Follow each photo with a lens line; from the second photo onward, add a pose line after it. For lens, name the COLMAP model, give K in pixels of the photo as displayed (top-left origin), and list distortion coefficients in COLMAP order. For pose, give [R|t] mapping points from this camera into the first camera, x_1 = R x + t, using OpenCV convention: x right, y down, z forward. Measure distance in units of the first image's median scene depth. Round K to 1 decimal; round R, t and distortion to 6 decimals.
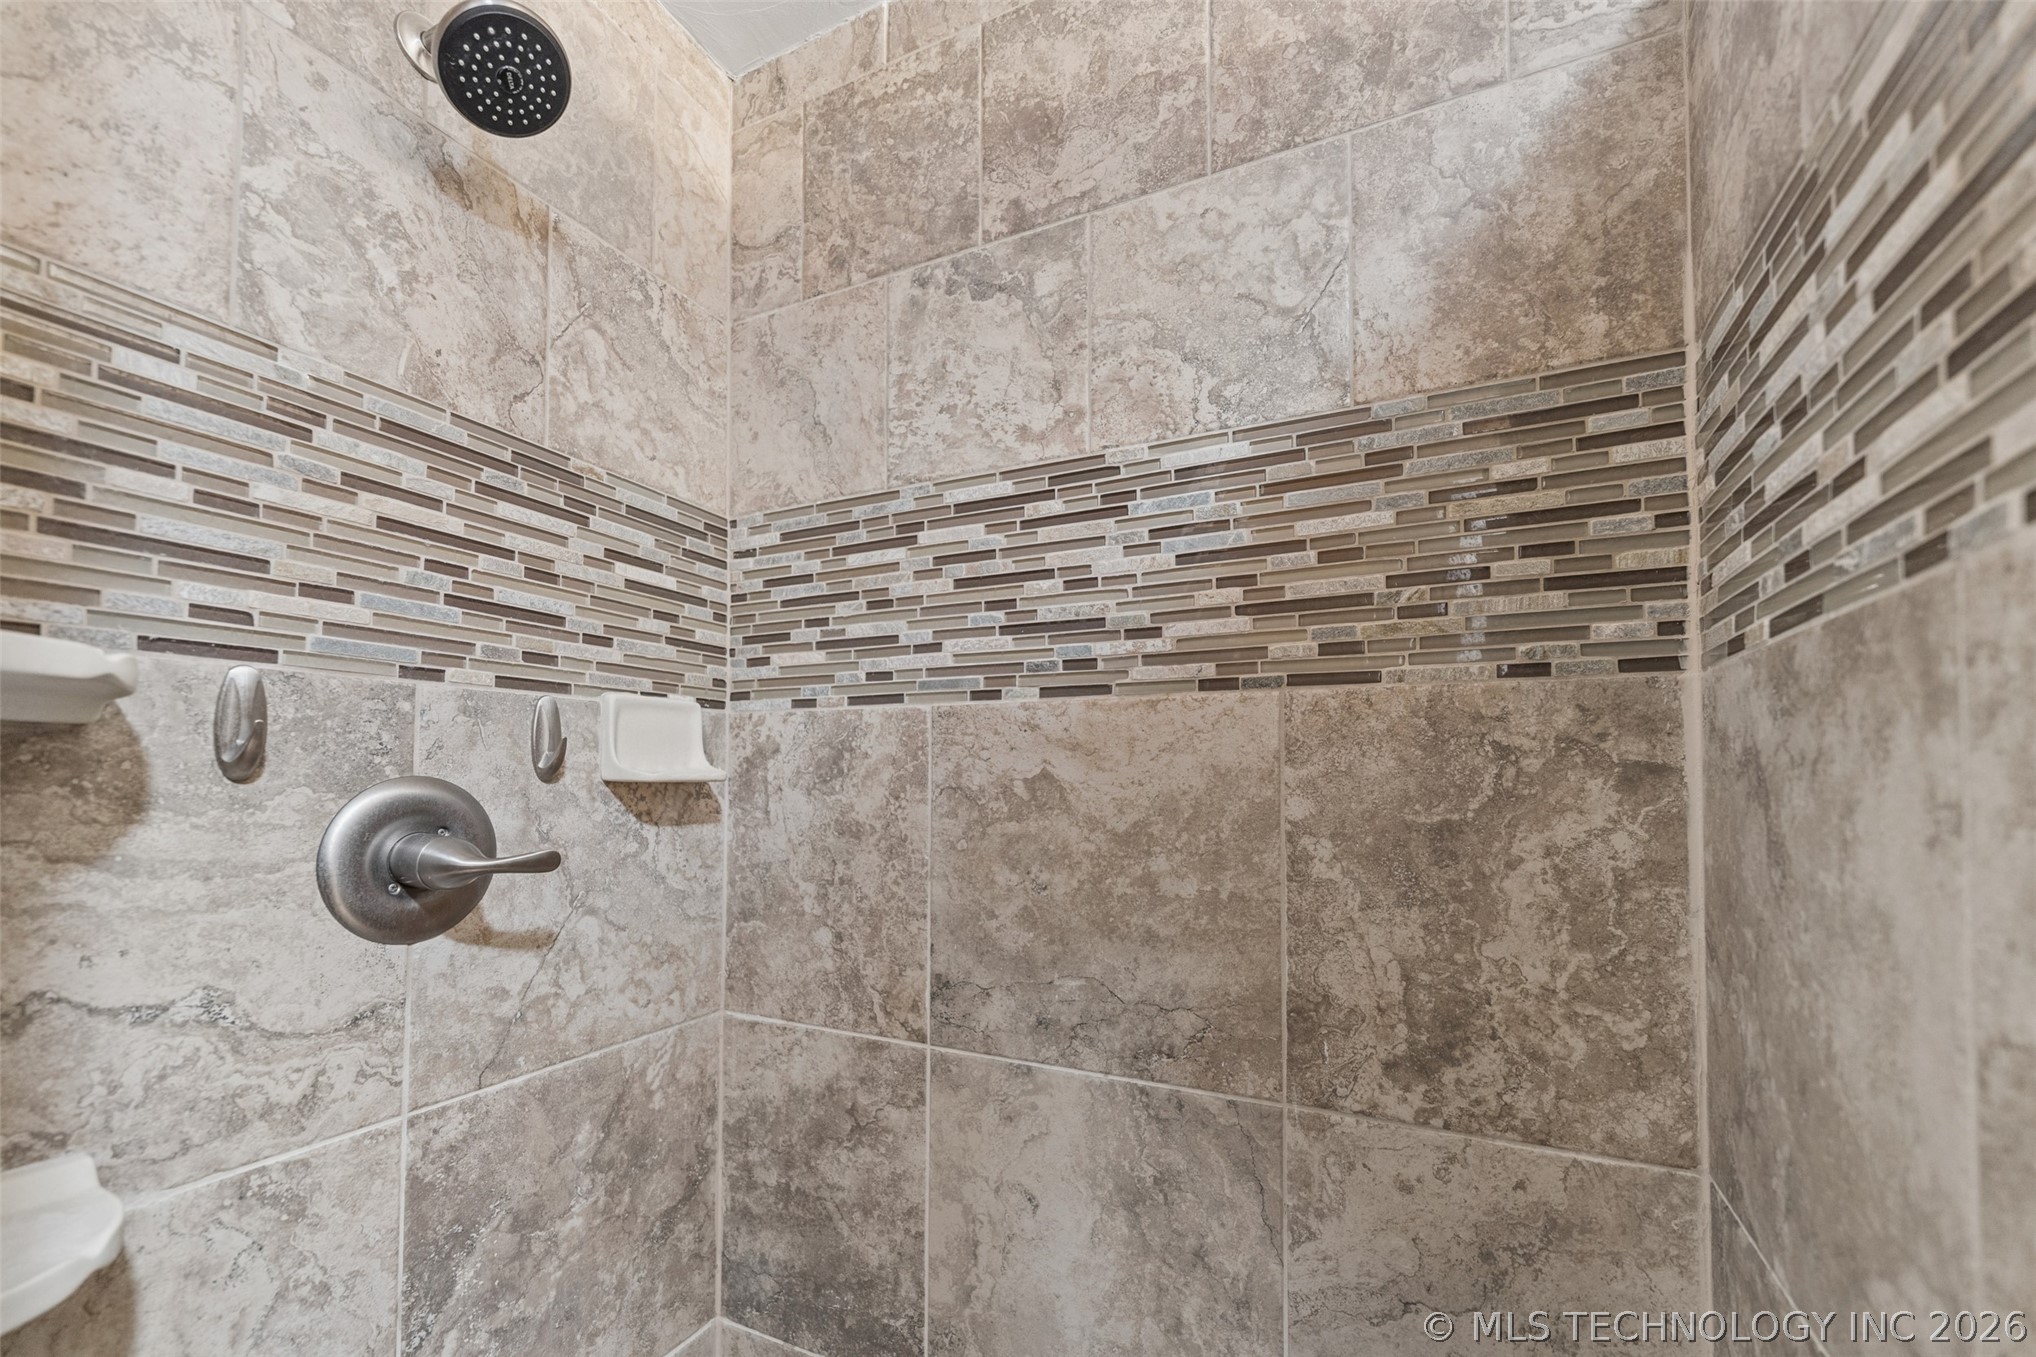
lens RADIAL K [[820.1, 0, 1022.4], [0, 820.1, 688.5], [0, 0, 1]] dist [-0.001202, -0.000995]
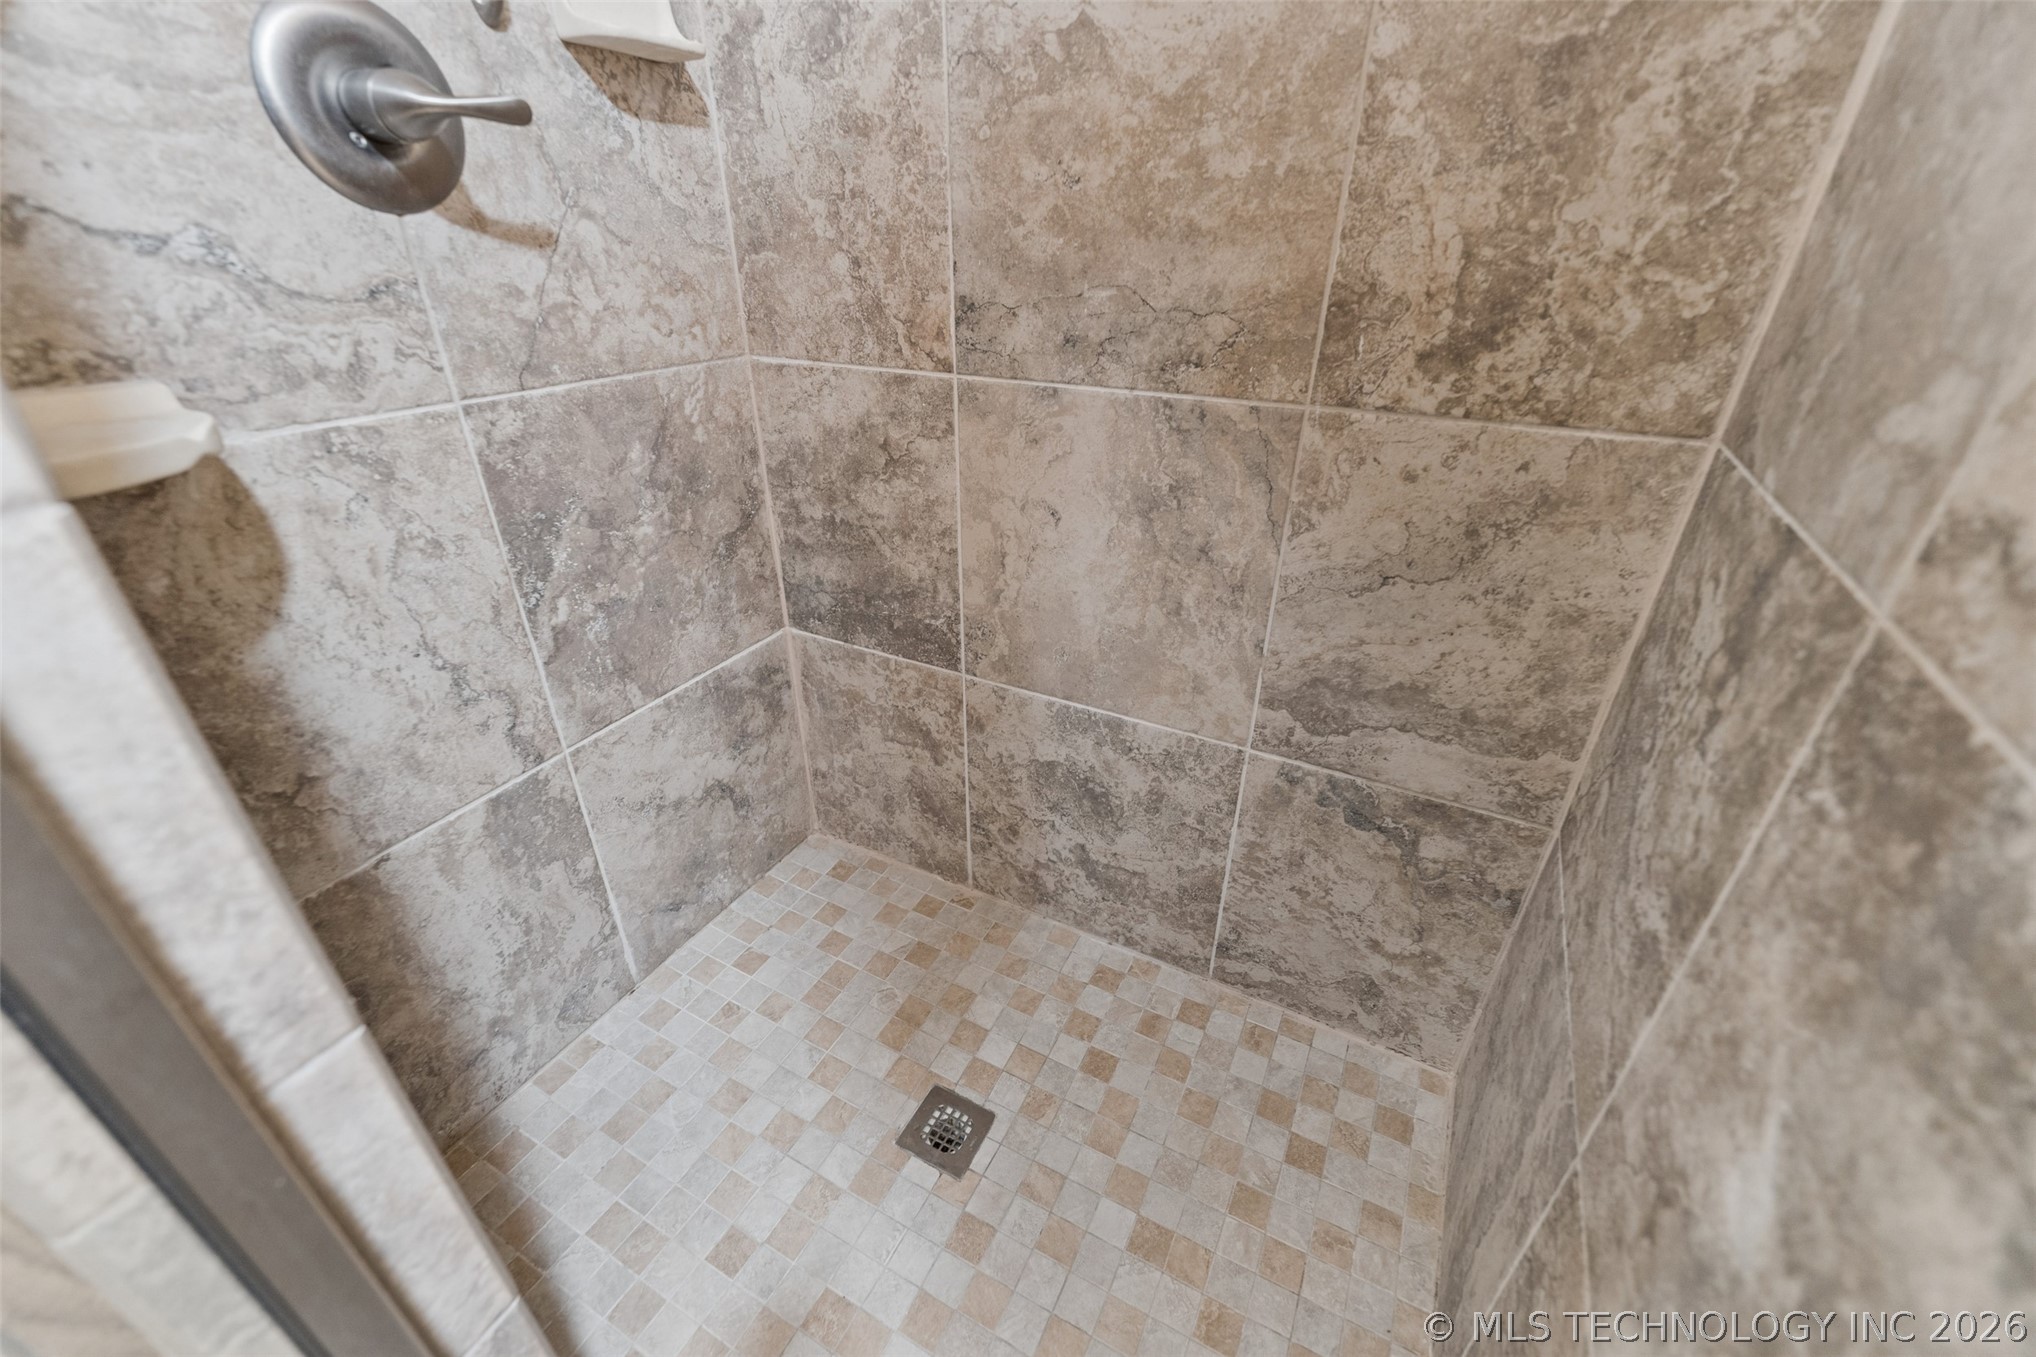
lens RADIAL K [[808.2, 0, 1019.4], [0, 808.2, 653.5], [0, 0, 1]] dist [-0.001546, -0.000798]
pose [[0.999484, 0.018512, -0.026254, -0.003771], [-0.002774, 0.863944, 0.503580, 0.258505], [0.032004, -0.503247, 0.863550, -0.026679]]
